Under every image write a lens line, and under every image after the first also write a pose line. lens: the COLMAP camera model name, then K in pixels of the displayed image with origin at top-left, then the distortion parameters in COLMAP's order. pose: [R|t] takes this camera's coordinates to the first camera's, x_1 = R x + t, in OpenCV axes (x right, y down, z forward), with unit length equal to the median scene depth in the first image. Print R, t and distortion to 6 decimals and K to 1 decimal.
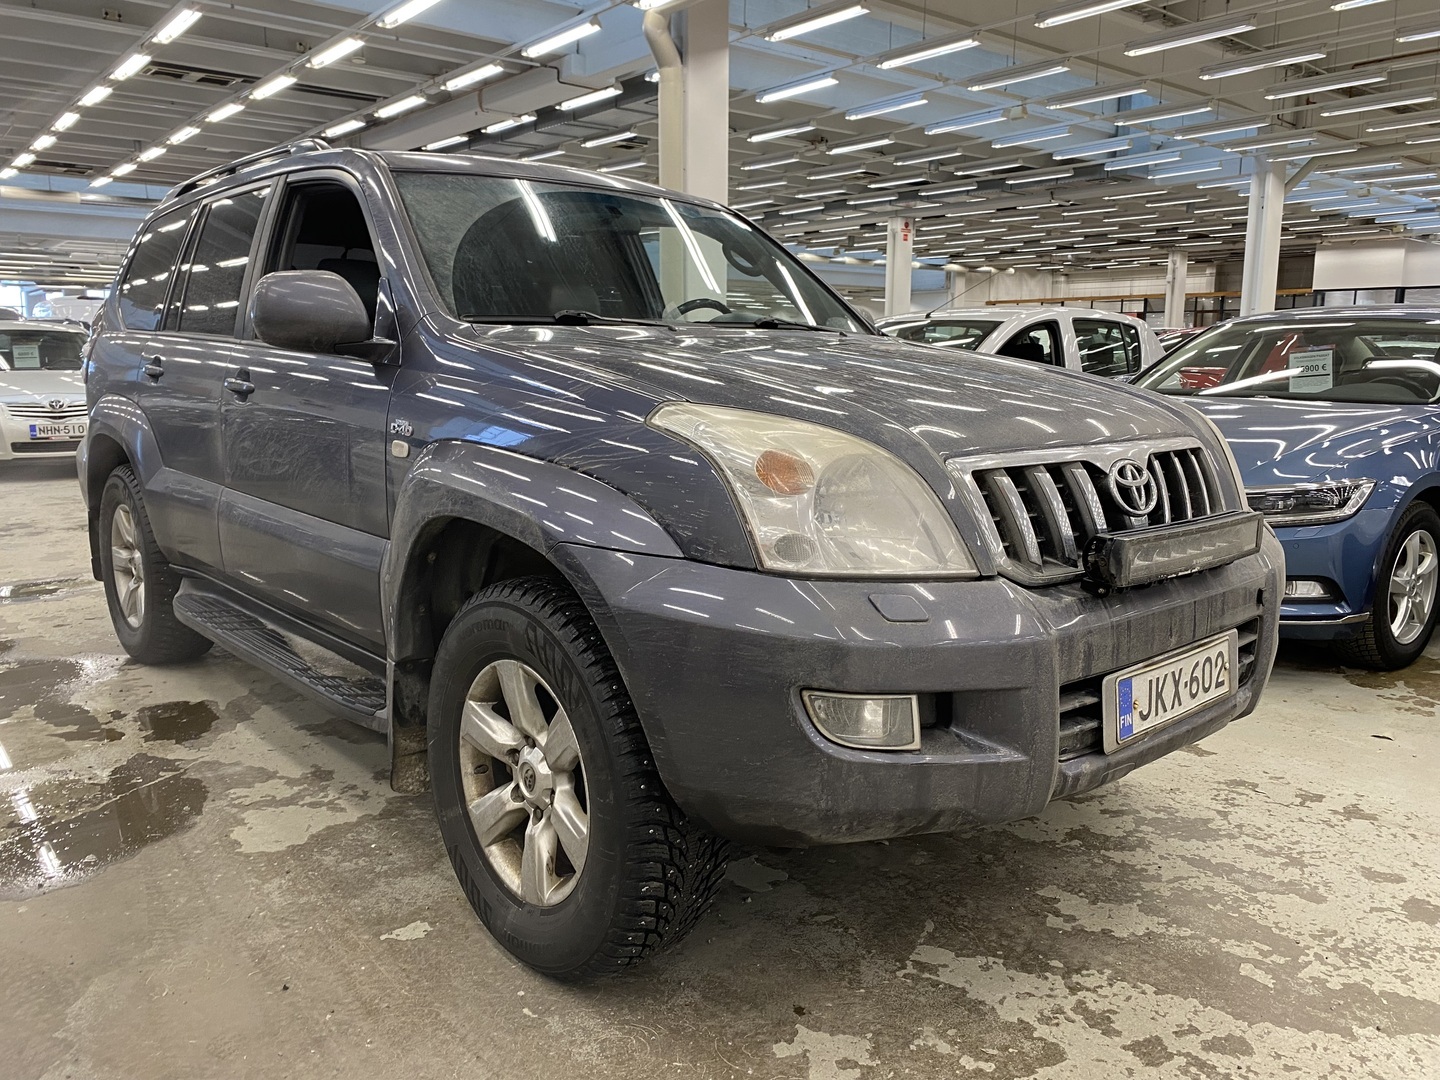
lens RADIAL K [[1097.2, 0, 712.7], [0, 1097.2, 537.7], [0, 0, 1]] dist [0.002565, -0.002315]
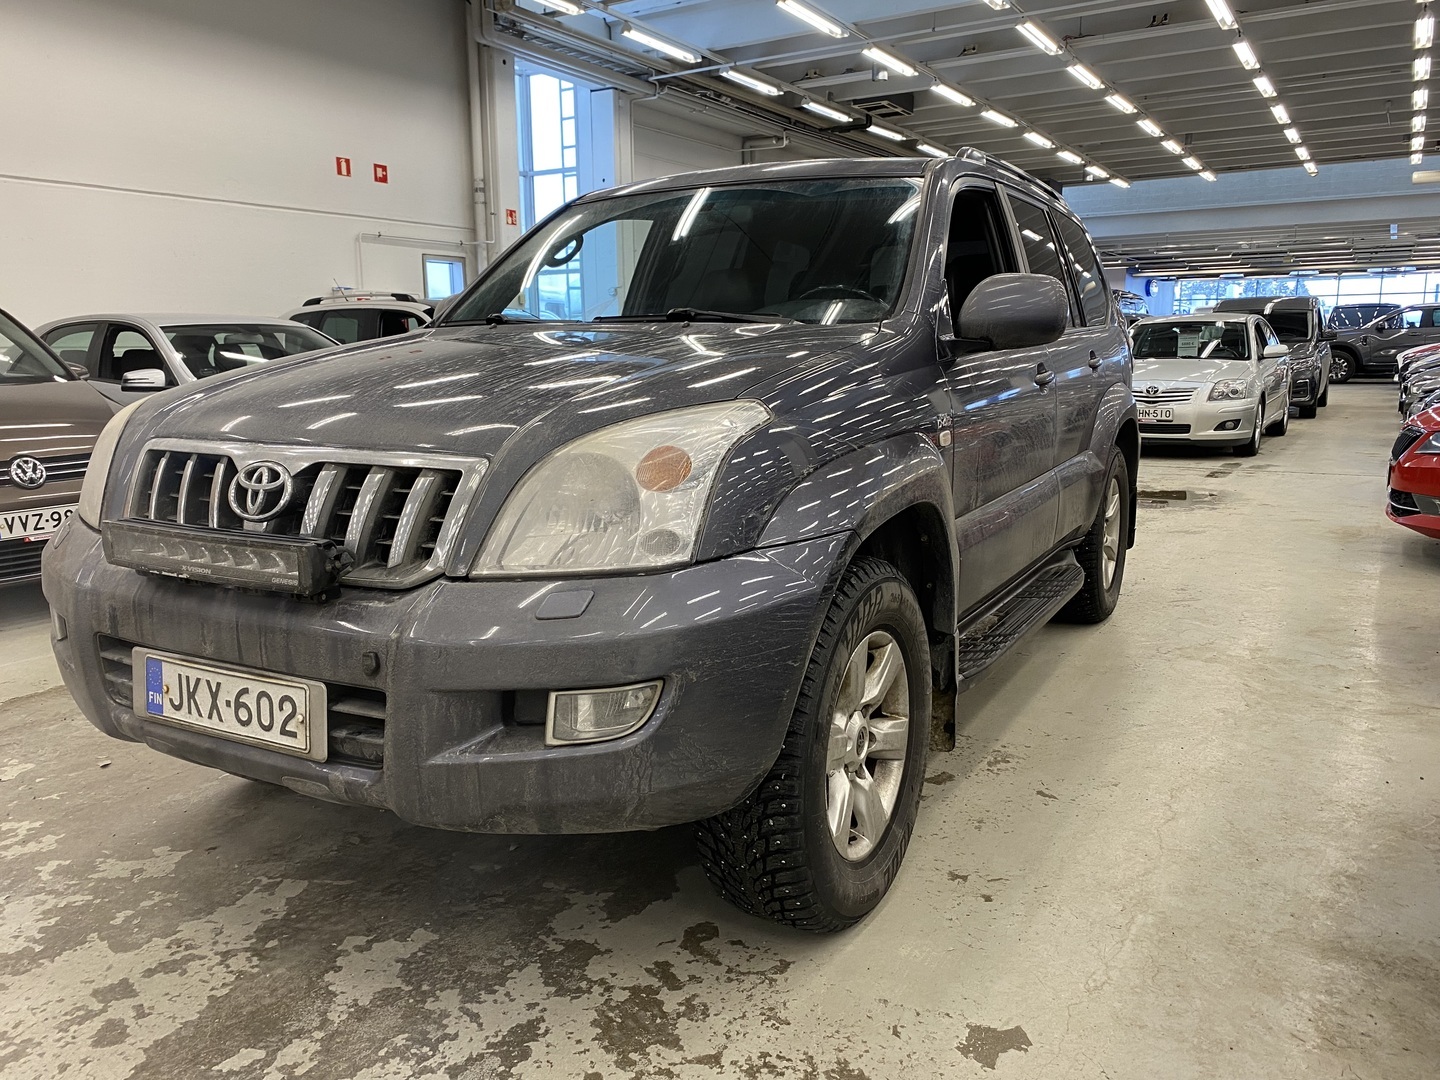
lens RADIAL K [[1097.2, 0, 710.8], [0, 1097.2, 547.4], [0, 0, 1]] dist [0.002565, -0.002315]
pose [[0.326030, 0.163471, -0.931119, 1.397988], [-0.144220, 0.982008, 0.121907, -0.169938], [0.934294, 0.094541, 0.343740, 1.031876]]
